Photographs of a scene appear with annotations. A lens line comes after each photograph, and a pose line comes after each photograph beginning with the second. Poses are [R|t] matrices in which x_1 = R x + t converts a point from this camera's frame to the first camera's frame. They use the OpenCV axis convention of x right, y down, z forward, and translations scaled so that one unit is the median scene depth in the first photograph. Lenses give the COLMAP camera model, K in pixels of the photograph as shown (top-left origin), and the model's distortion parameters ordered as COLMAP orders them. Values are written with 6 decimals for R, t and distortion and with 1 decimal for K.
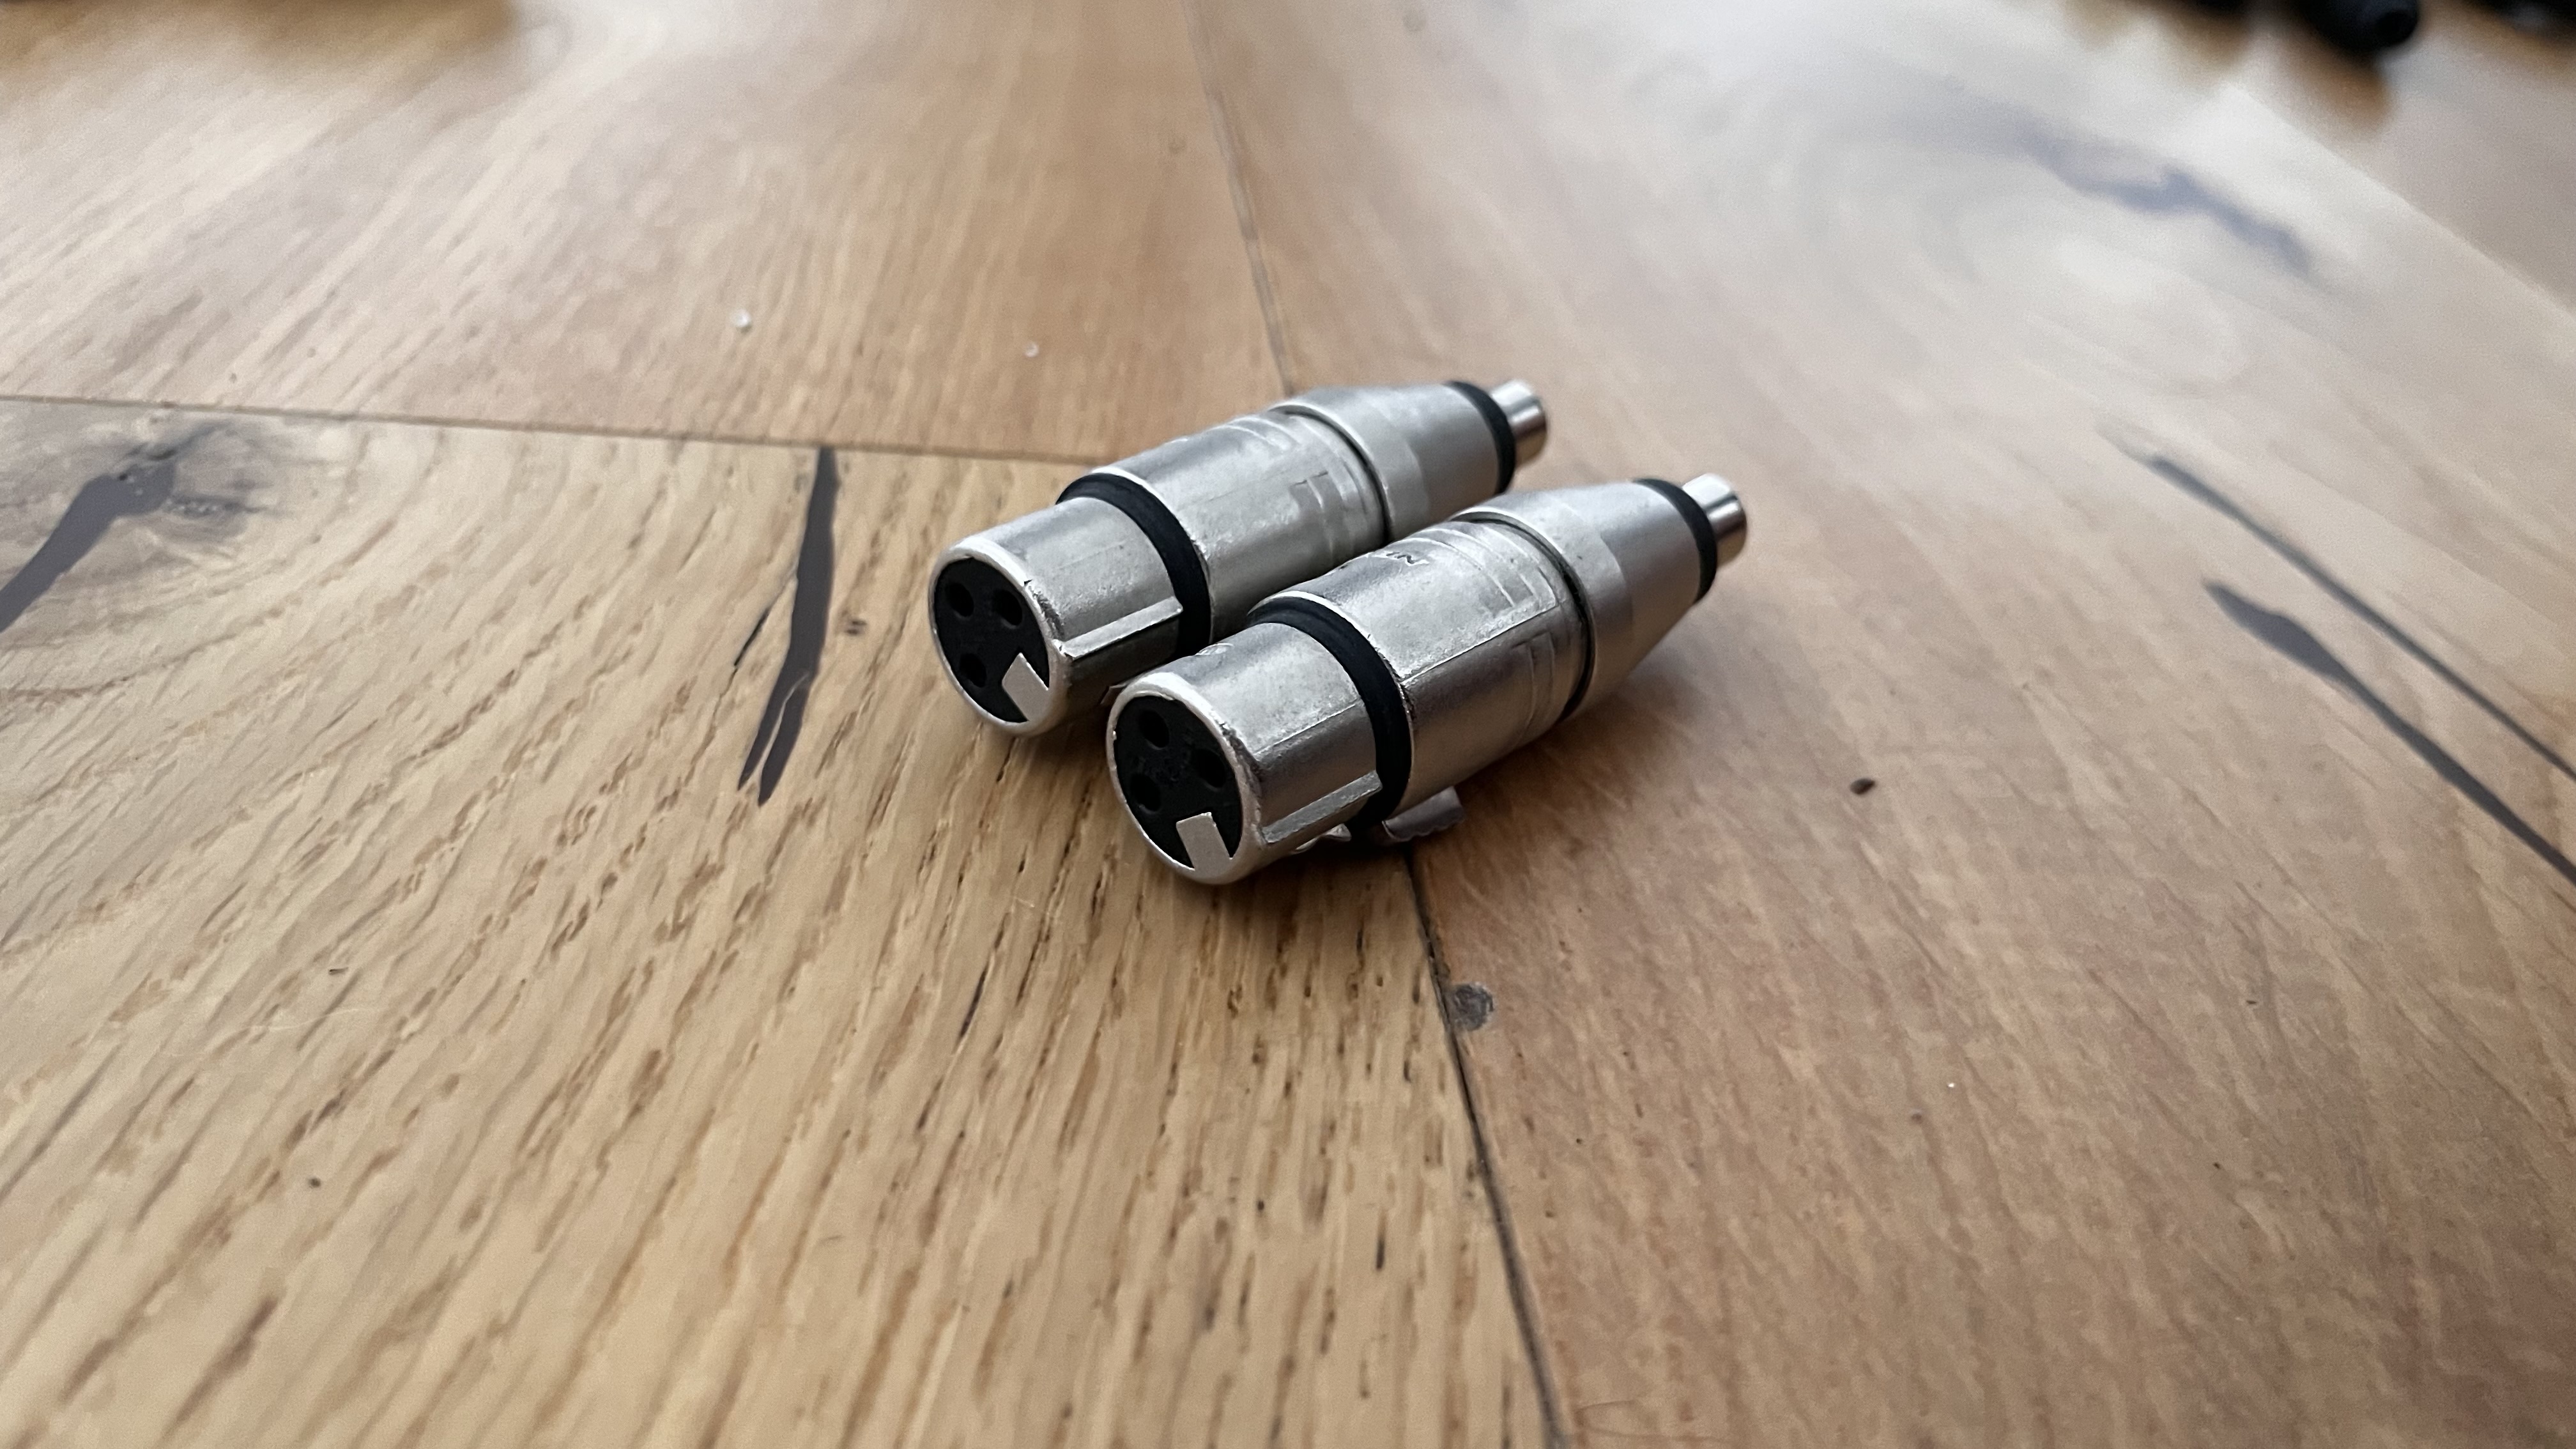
lens RADIAL K [[2061.7, 0, 1288.0], [0, 2061.7, 724.5], [0, 0, 1]] dist [-0.006144, -0.020155]
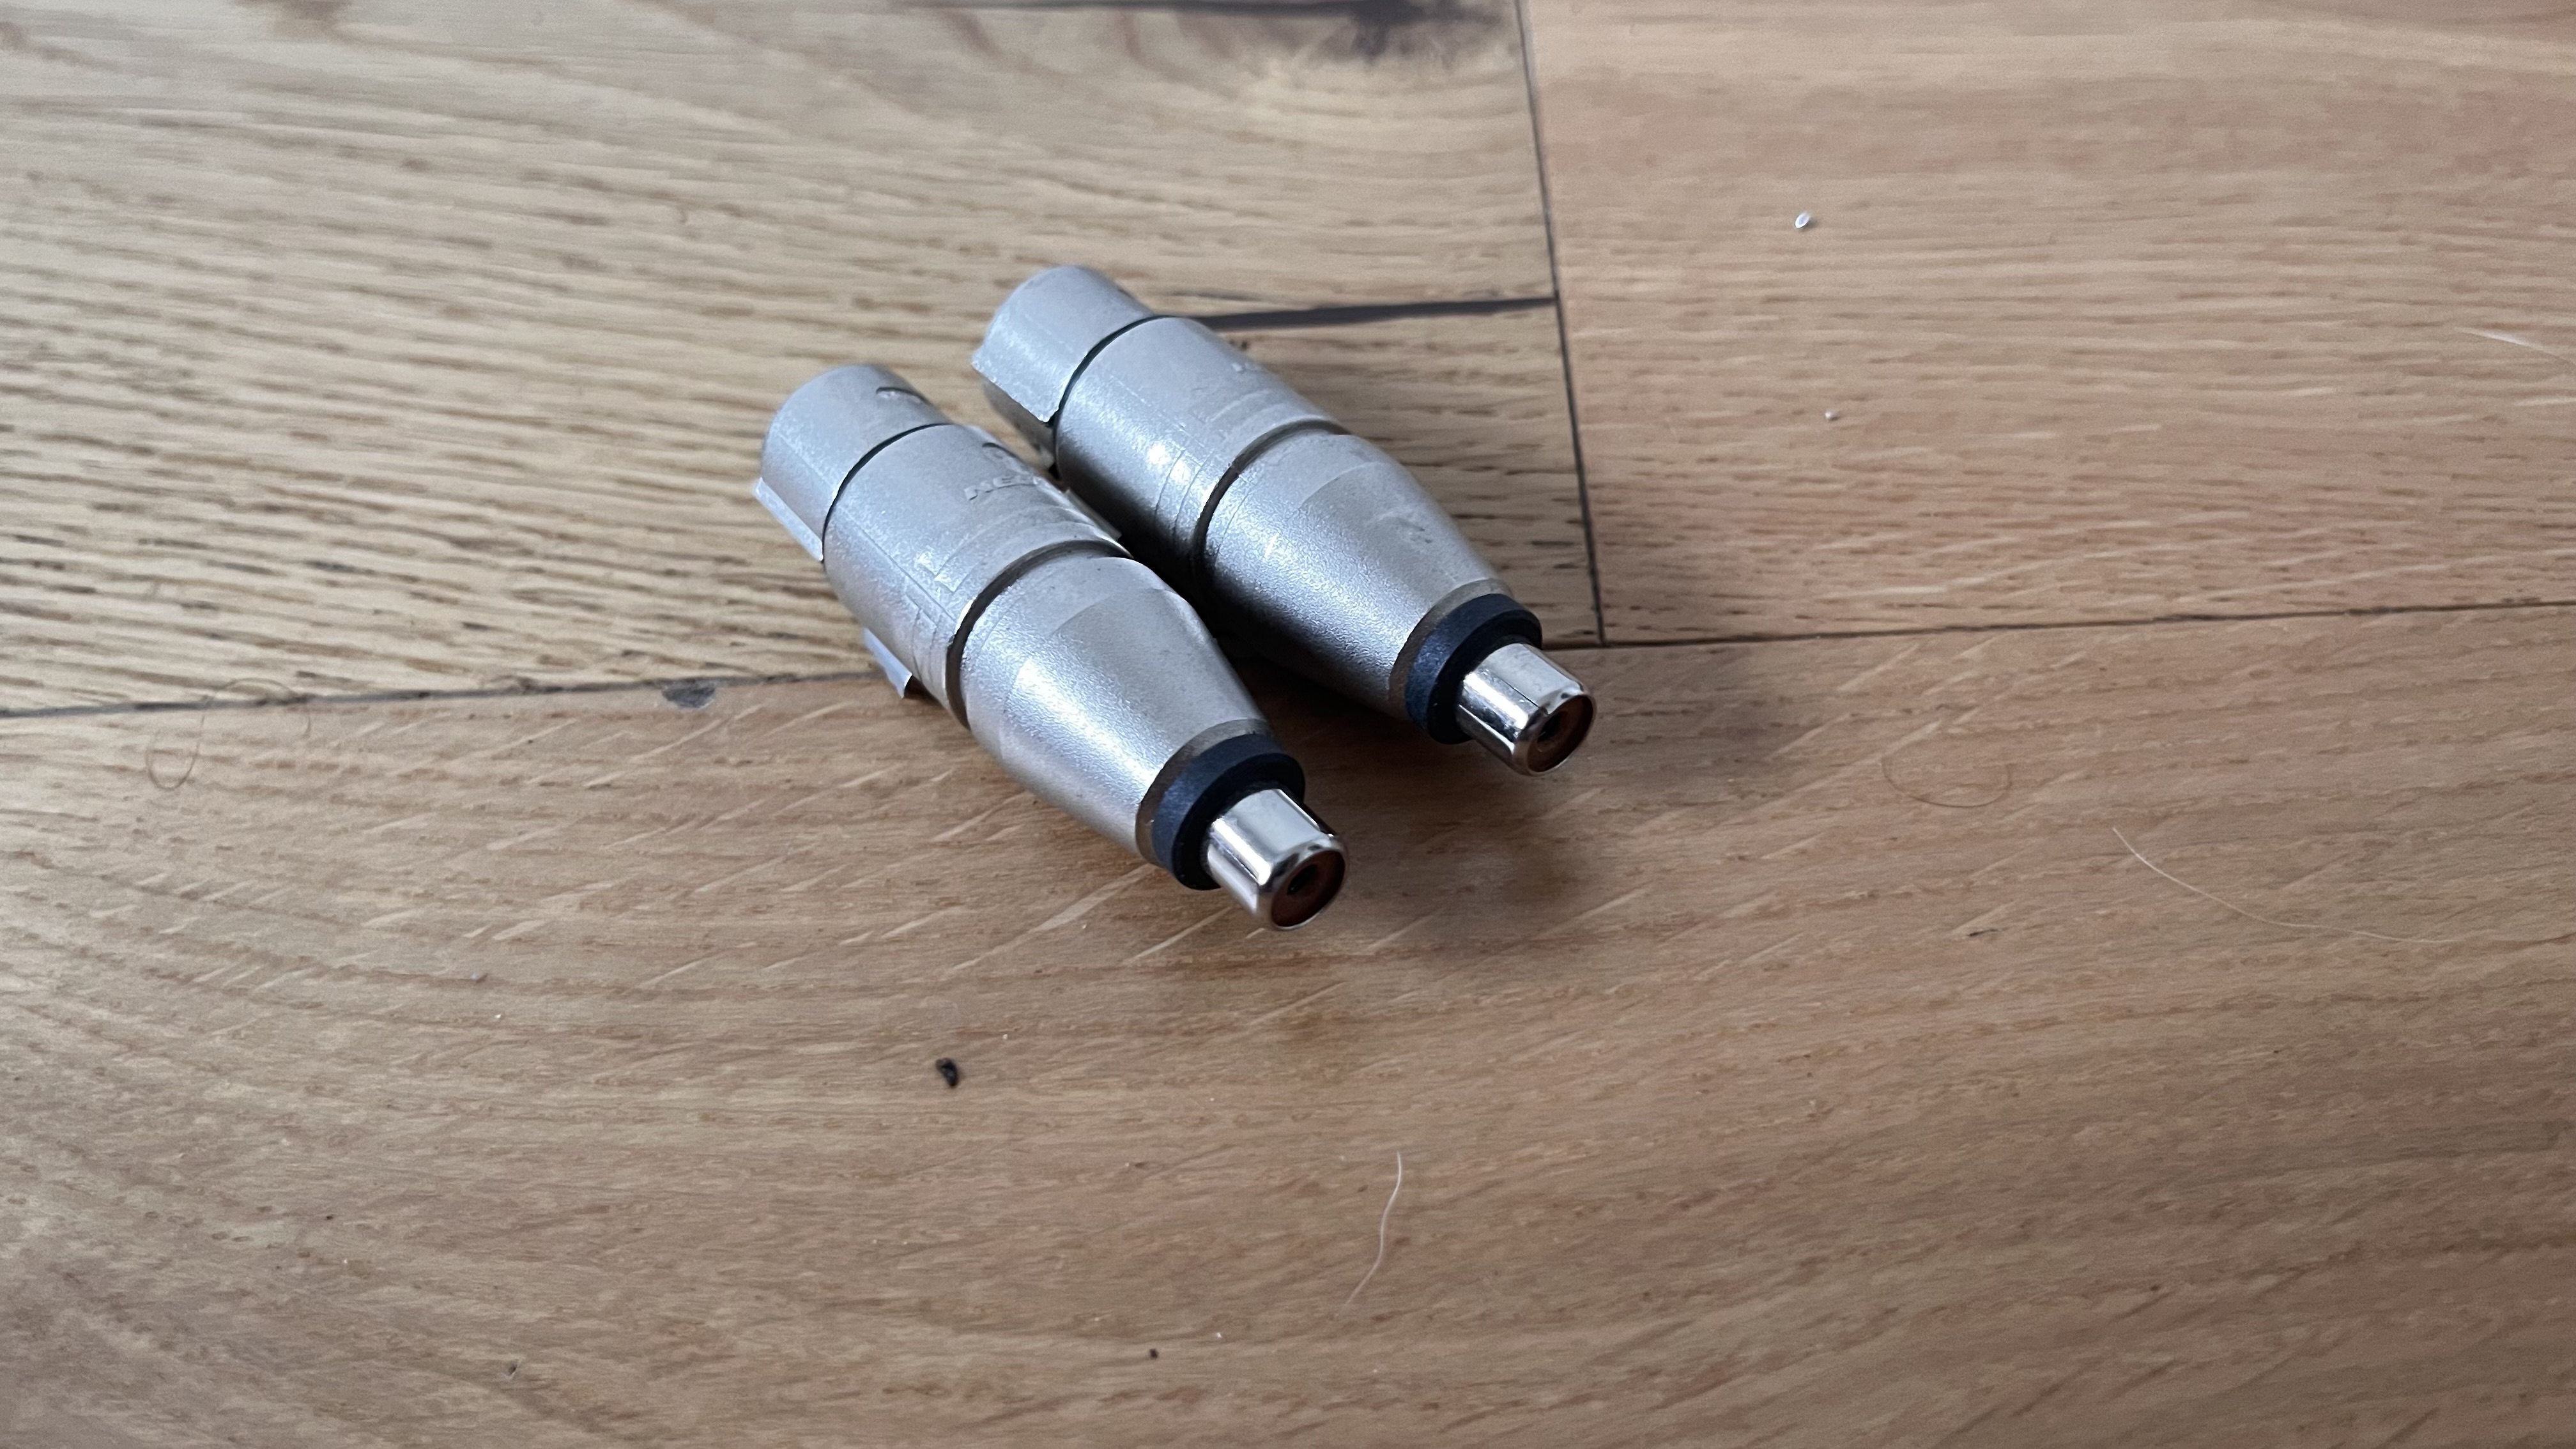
lens RADIAL K [[2061.7, 0, 1288.0], [0, 2061.7, 724.5], [0, 0, 1]] dist [-0.006144, -0.020155]
pose [[-0.132946, 0.653264, -0.745367, 0.874220], [-0.522319, 0.592957, 0.612849, -0.713074], [0.842323, 0.470796, 0.262381, 0.896145]]
